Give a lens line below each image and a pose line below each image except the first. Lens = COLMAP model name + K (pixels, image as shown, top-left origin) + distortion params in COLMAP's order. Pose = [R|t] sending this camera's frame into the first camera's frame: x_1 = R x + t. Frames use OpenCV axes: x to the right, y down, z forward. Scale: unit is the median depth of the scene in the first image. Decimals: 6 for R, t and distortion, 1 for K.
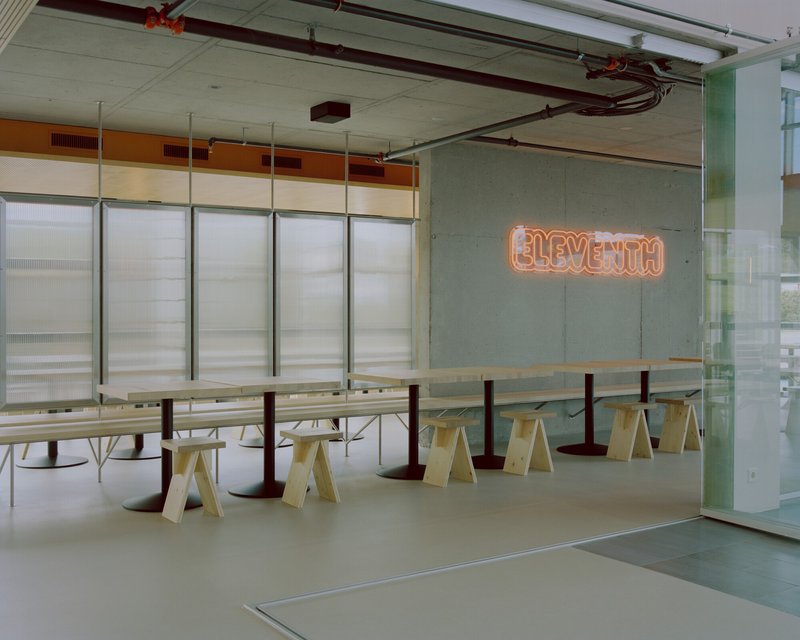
lens RADIAL K [[877.1, 0, 400.0], [0, 877.1, 320.0], [0, 0, 1]] dist [-0.024341, -0.016621]
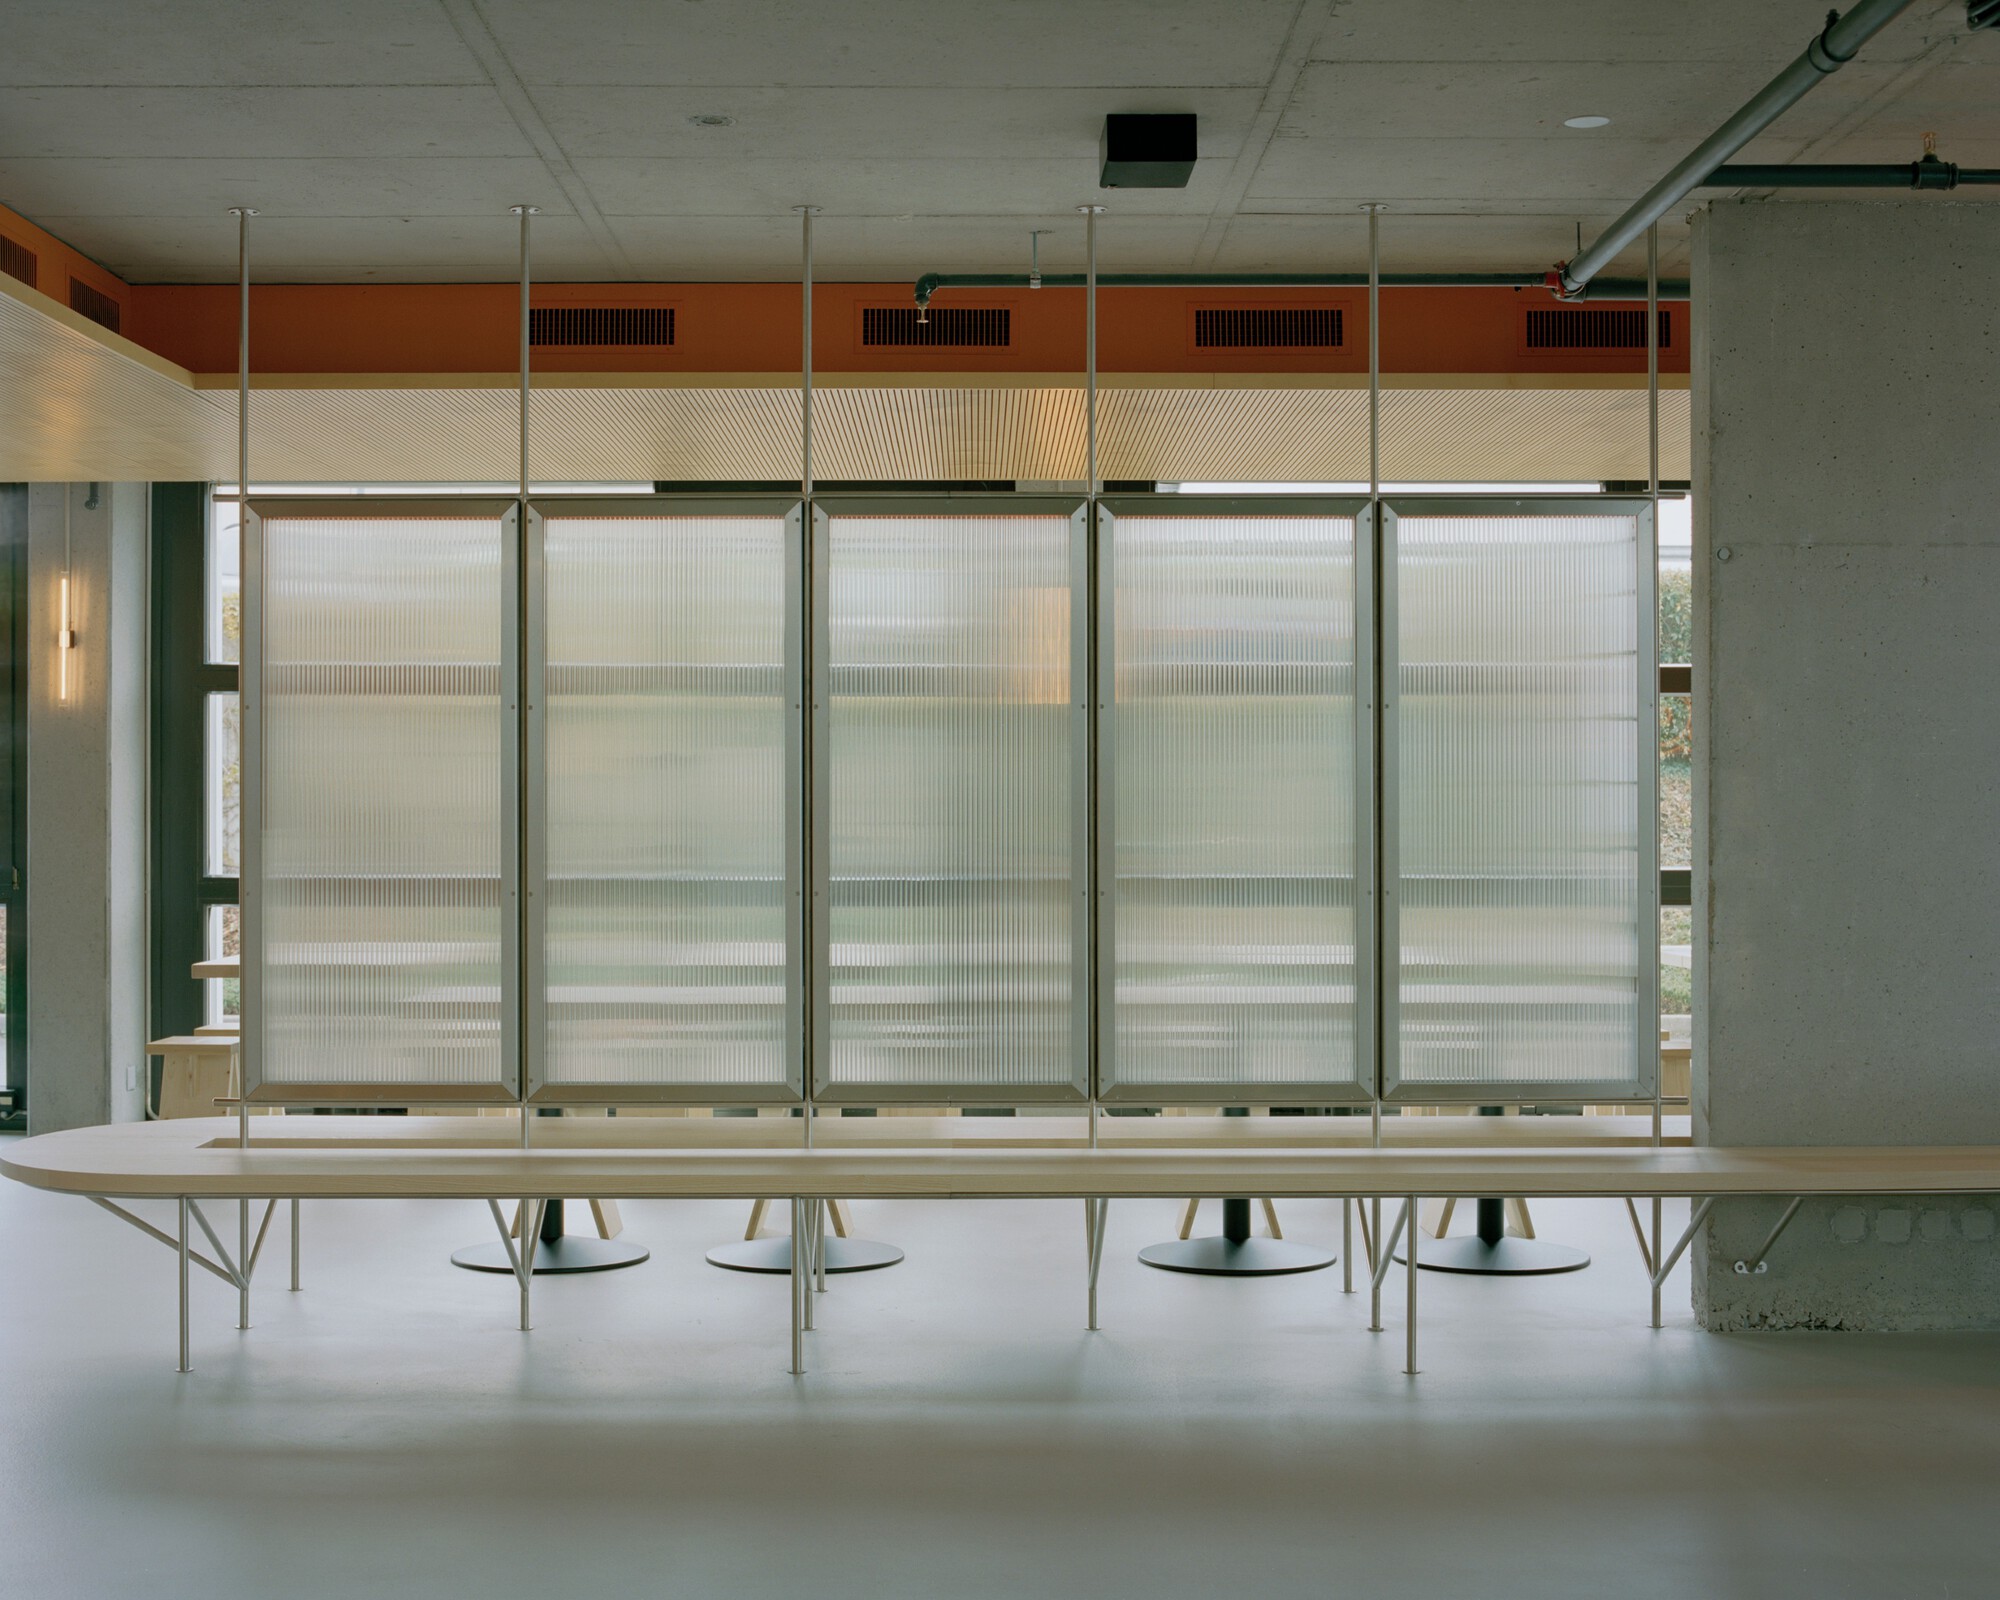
lens RADIAL K [[2642.7, 0, 1000.0], [0, 2642.7, 800.0], [0, 0, 1]] dist [0.100966, -1.000704]
pose [[0.835015, -0.003035, -0.550218, 0.303227], [-0.007212, 0.999839, -0.016460, -0.003118], [0.550179, 0.017713, 0.834859, 0.198974]]
